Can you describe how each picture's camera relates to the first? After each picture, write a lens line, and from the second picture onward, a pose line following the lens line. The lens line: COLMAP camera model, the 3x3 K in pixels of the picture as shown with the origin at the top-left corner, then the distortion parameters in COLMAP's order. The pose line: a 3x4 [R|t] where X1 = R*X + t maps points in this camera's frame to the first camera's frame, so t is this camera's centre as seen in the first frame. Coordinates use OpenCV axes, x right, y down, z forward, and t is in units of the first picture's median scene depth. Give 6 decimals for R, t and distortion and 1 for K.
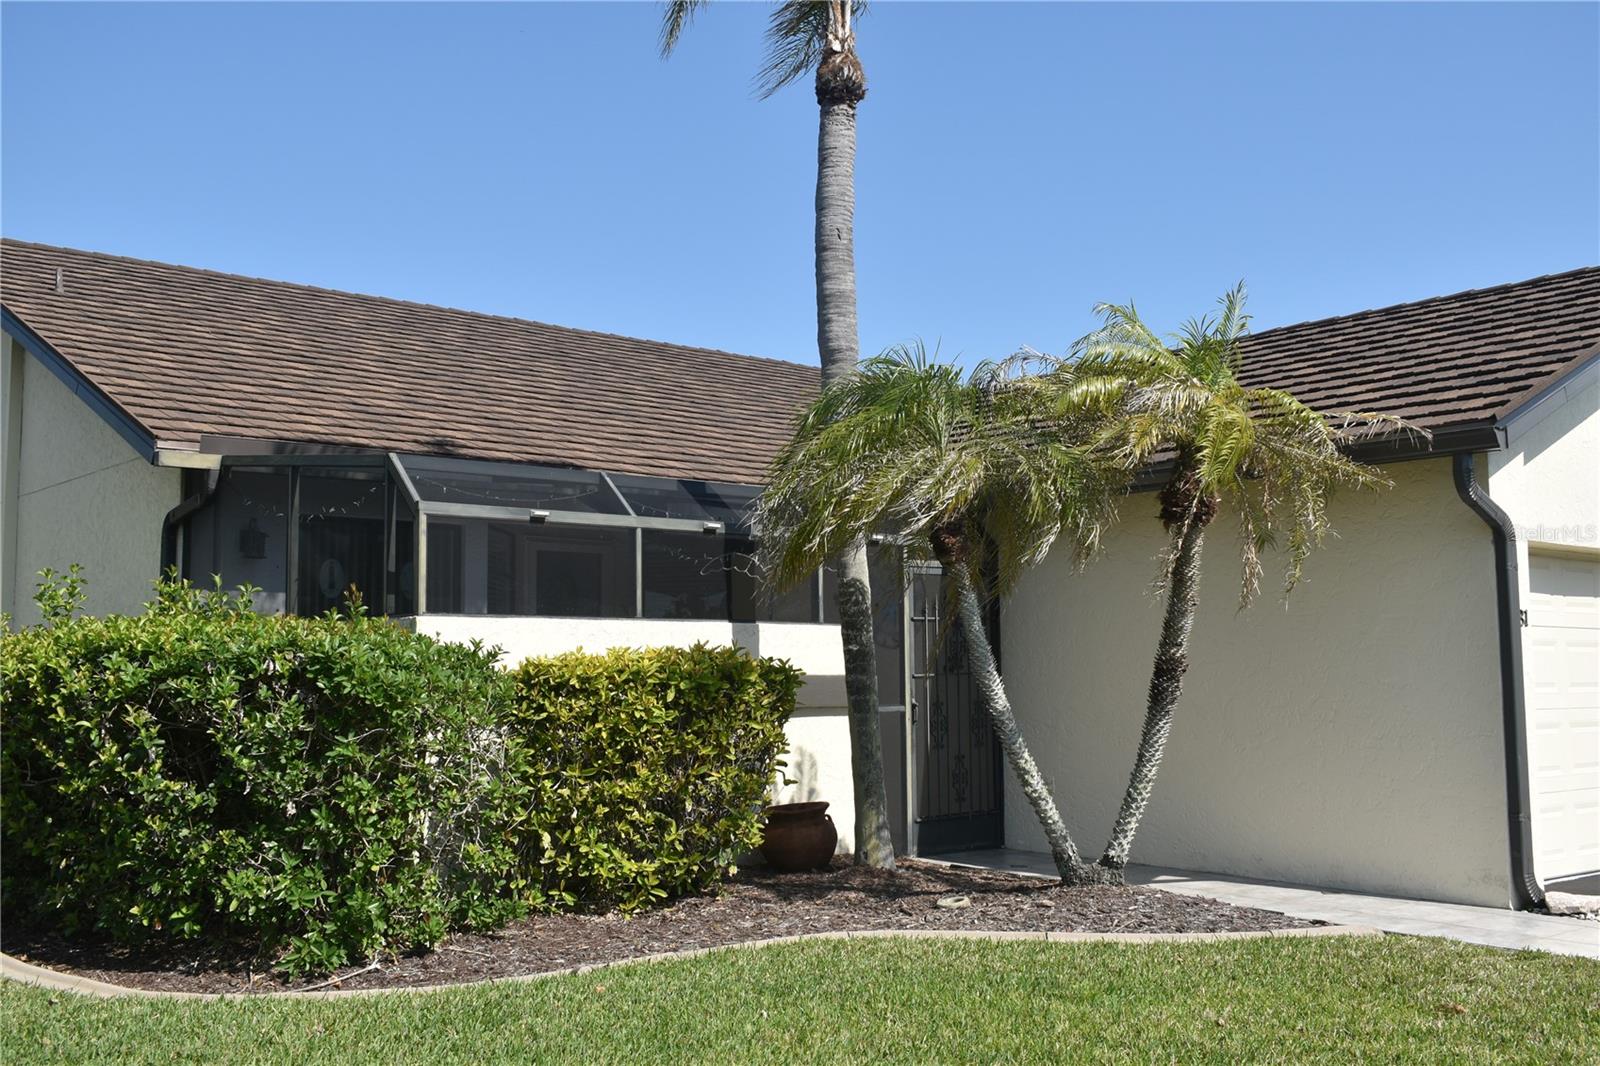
lens RADIAL K [[1645.1, 0, 800.0], [0, 1645.1, 533.0], [0, 0, 1]] dist [-0.019095, -0.002737]
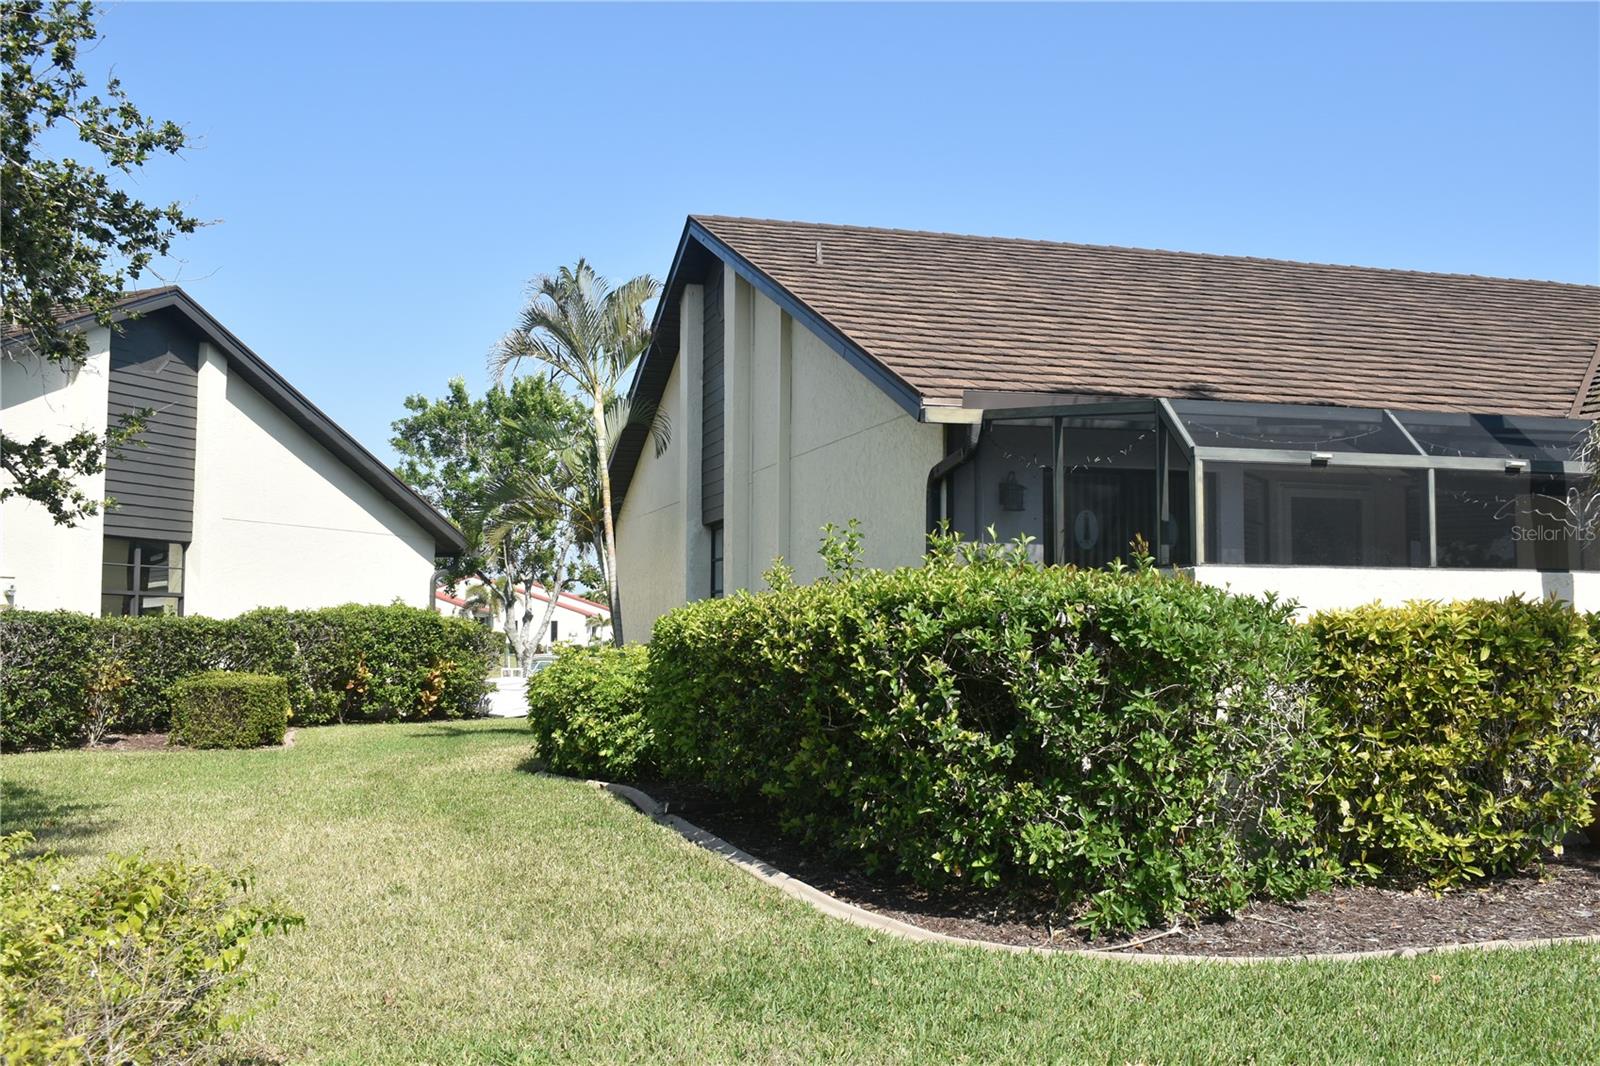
lens RADIAL K [[1645.1, 0, 800.0], [0, 1645.1, 533.0], [0, 0, 1]] dist [-0.019095, -0.002737]
pose [[0.911498, -0.013689, -0.411077, -0.051736], [0.025838, 0.999378, 0.024013, 0.001985], [0.410492, -0.032509, 0.911284, 0.033578]]
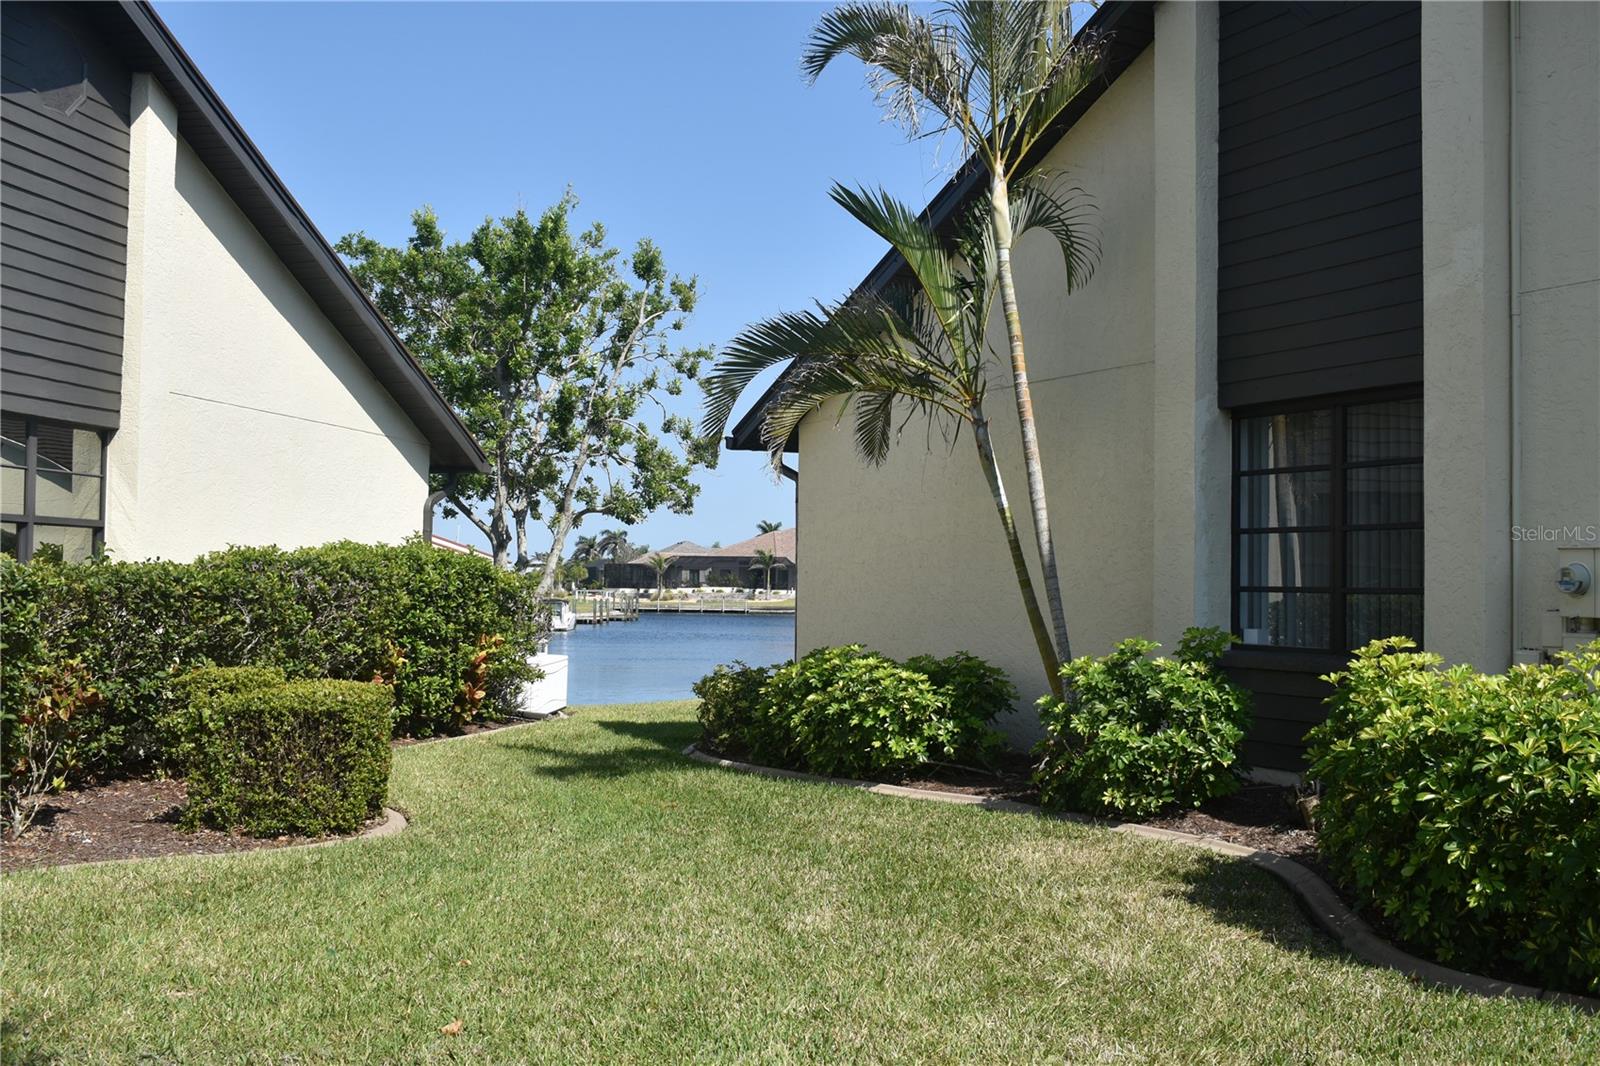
lens RADIAL K [[1645.1, 0, 800.0], [0, 1645.1, 533.0], [0, 0, 1]] dist [-0.019095, -0.002737]
pose [[0.973317, 0.012872, -0.229104, -0.939027], [0.001394, 0.998075, 0.062002, 0.048858], [0.229461, -0.060667, 0.971425, 0.634344]]
